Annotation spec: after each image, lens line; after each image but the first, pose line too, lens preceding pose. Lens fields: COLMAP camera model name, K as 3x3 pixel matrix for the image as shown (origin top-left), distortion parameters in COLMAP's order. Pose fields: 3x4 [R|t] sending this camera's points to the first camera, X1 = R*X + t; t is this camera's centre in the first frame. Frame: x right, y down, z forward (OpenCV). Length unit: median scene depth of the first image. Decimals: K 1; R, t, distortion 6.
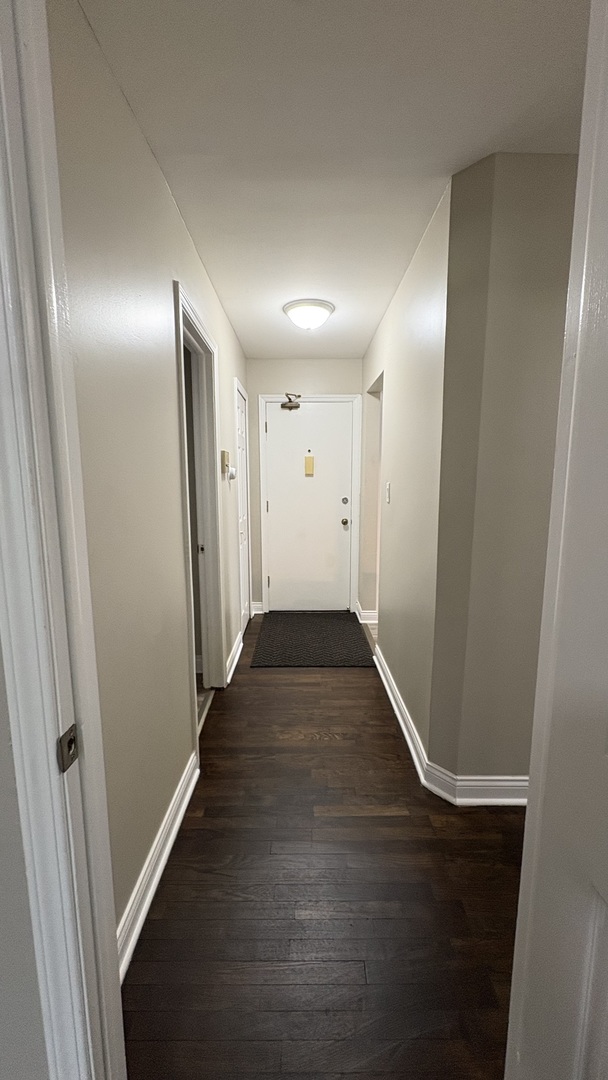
lens RADIAL K [[425.8, 0, 300.4], [0, 425.8, 540.0], [0, 0, 1]] dist [-0.003469, -0.000162]
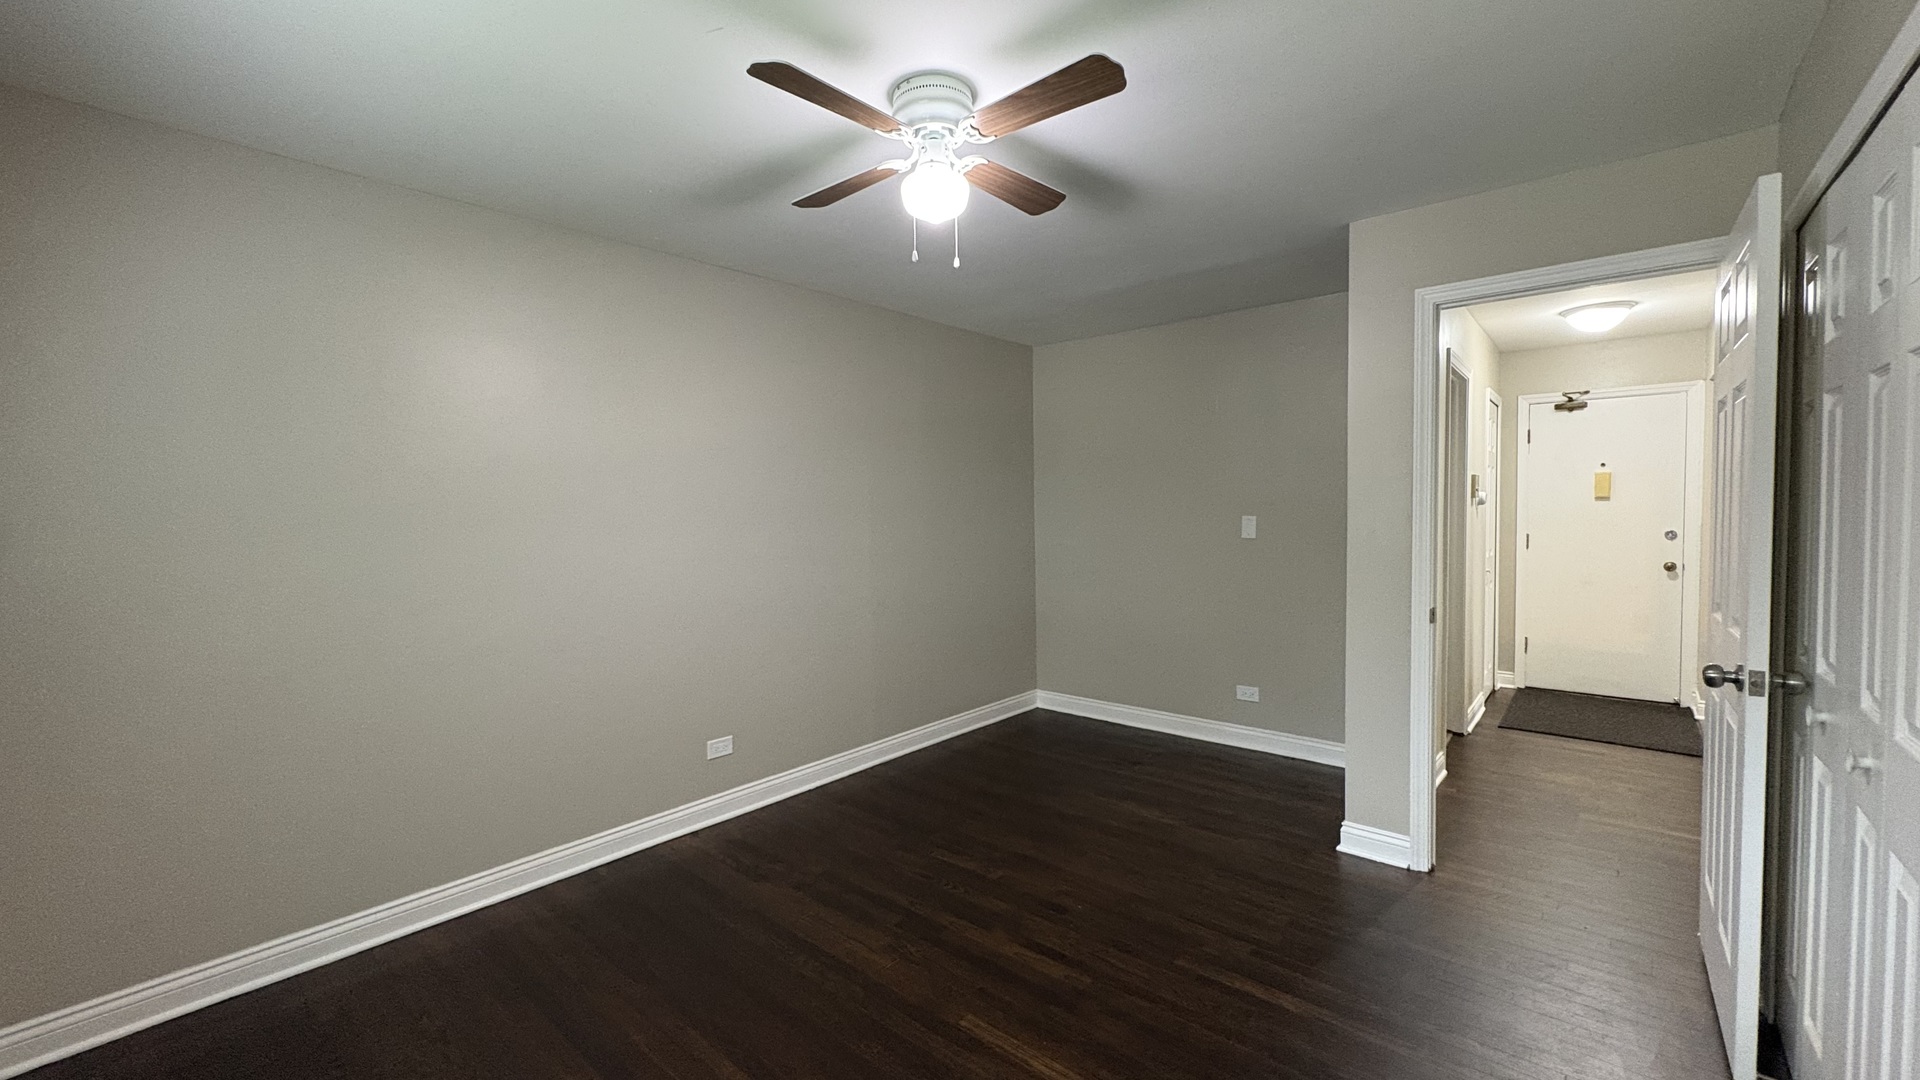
lens RADIAL K [[756.9, 0, 964.0], [0, 756.9, 536.6], [0, 0, 1]] dist [-0.003469, -0.000162]
pose [[0.758758, 0.018474, -0.651111, 0.034992], [-0.086527, 0.993598, -0.072641, 0.096998], [0.645600, 0.111456, 0.755499, -0.648238]]
